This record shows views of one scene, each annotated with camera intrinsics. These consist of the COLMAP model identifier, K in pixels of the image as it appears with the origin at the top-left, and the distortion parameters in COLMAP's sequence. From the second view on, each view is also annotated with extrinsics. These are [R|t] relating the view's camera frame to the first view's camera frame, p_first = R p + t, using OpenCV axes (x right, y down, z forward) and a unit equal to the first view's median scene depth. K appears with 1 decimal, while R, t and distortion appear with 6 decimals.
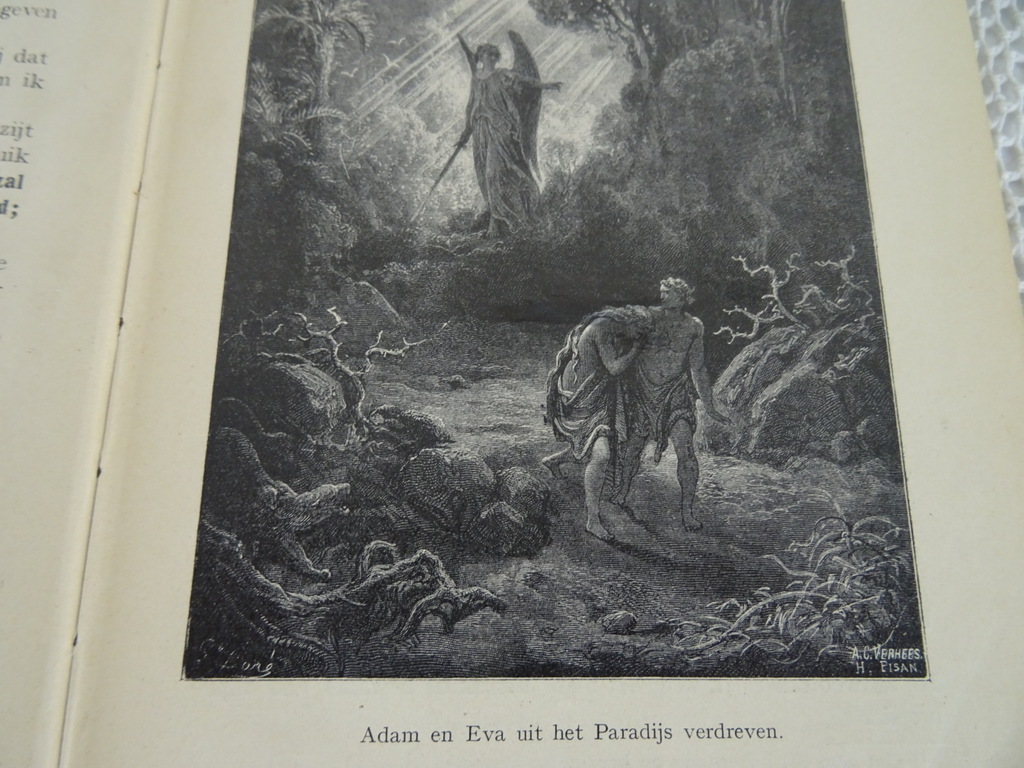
lens RADIAL K [[708.7, 0, 513.4], [0, 708.7, 378.4], [0, 0, 1]] dist [-0.007289, -0.015058]
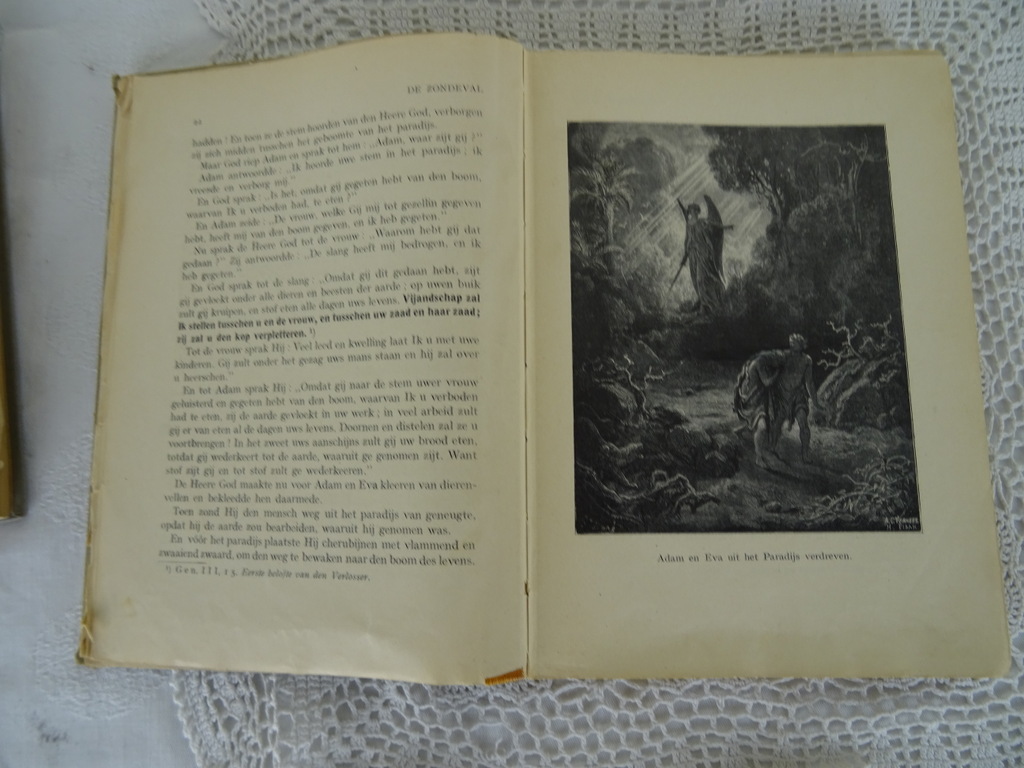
lens RADIAL K [[708.7, 0, 518.4], [0, 708.7, 381.2], [0, 0, 1]] dist [-0.007289, -0.015058]
pose [[0.999763, -0.013806, -0.016812, -0.523656], [0.015278, 0.995751, 0.090812, -0.212043], [0.015487, -0.091047, 0.995726, -0.985354]]
